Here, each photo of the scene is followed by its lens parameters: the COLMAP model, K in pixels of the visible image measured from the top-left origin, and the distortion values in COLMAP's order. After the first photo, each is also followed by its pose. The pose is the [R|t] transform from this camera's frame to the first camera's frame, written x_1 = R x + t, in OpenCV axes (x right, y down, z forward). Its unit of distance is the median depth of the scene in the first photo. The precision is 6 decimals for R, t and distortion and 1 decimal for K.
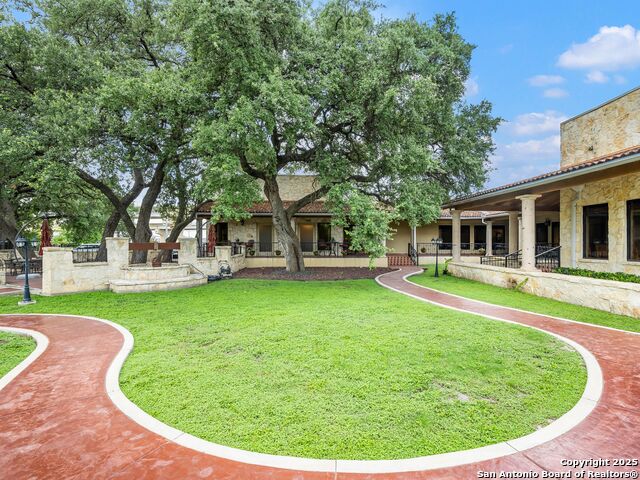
lens RADIAL K [[314.6, 0, 318.5], [0, 314.6, 239.1], [0, 0, 1]] dist [-0.006198, 0.000401]
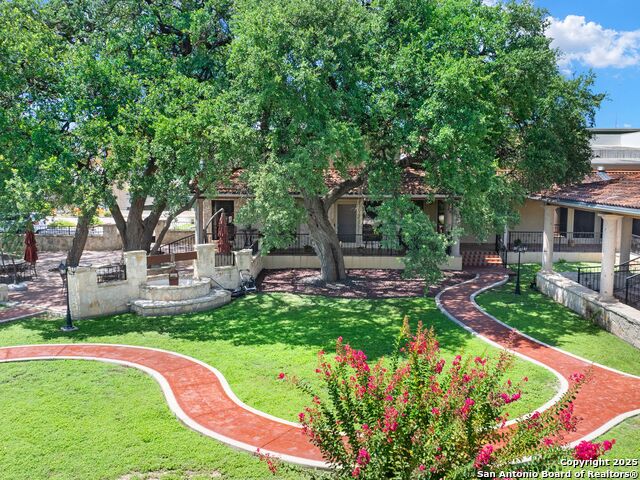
lens RADIAL K [[581.5, 0, 321.6], [0, 581.5, 243.5], [0, 0, 1]] dist [-0.016986, 0.000000]
pose [[0.997611, 0.008670, -0.068530, -0.010872], [-0.000938, 0.993700, 0.112065, -0.208553], [0.069070, -0.111733, 0.991335, -0.561134]]
